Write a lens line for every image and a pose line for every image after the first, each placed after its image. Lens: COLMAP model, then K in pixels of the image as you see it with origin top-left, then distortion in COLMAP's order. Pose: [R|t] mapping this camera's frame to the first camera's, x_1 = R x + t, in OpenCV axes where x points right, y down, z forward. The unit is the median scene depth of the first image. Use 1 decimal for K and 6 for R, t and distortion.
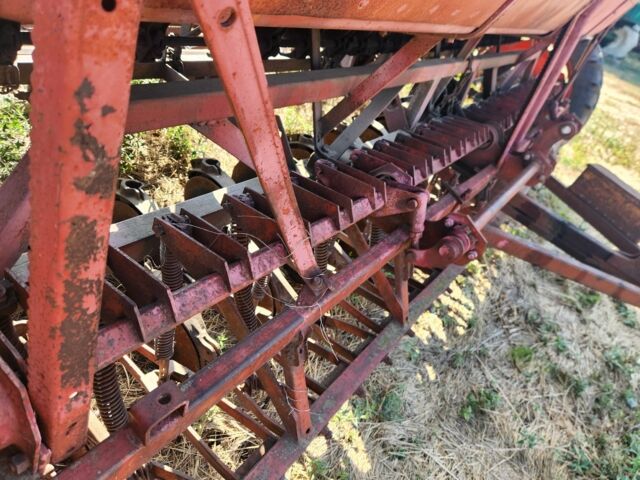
lens RADIAL K [[406.4, 0, 320.0], [0, 406.4, 240.0], [0, 0, 1]] dist [-0.001525, -0.000808]
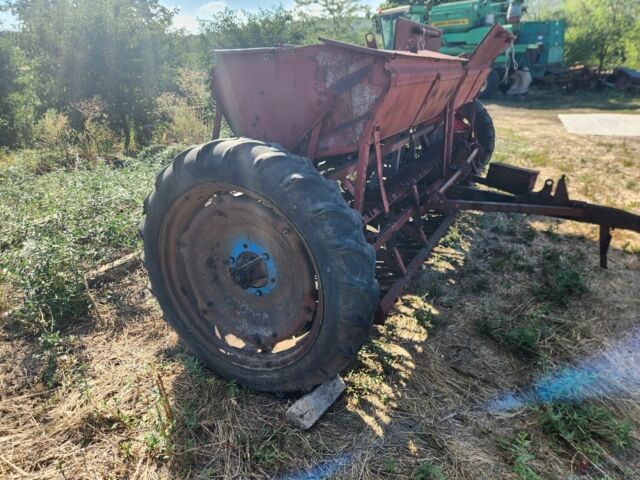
lens RADIAL K [[406.4, 0, 320.0], [0, 406.4, 240.0], [0, 0, 1]] dist [-0.001525, -0.000808]
pose [[0.945991, -0.320139, 0.051117, -0.285469], [0.322999, 0.917192, -0.233301, 0.314424], [0.027805, 0.237211, 0.971060, -0.747641]]
